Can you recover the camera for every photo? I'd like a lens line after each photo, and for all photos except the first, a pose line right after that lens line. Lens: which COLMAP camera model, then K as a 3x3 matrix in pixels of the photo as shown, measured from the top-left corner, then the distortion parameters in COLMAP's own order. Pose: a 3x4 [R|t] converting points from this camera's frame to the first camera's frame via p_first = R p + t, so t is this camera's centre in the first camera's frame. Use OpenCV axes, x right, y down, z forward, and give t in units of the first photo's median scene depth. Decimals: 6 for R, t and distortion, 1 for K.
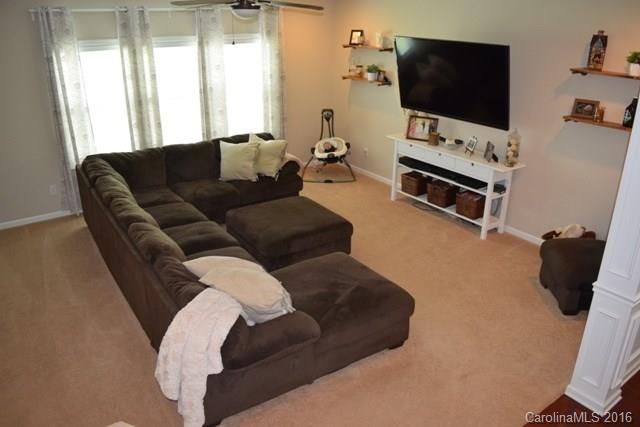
lens RADIAL K [[498.5, 0, 320.0], [0, 498.5, 213.5], [0, 0, 1]] dist [-0.080813, 0.003635]
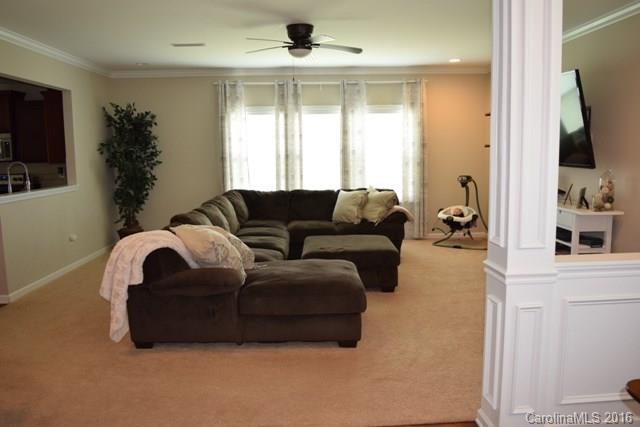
lens RADIAL K [[498.5, 0, 320.0], [0, 498.5, 213.5], [0, 0, 1]] dist [-0.080813, 0.003635]
pose [[0.837660, 0.052706, -0.543643, 0.382786], [-0.188948, 0.961842, -0.197886, 0.139082], [0.512469, 0.268481, 0.815655, 0.077575]]
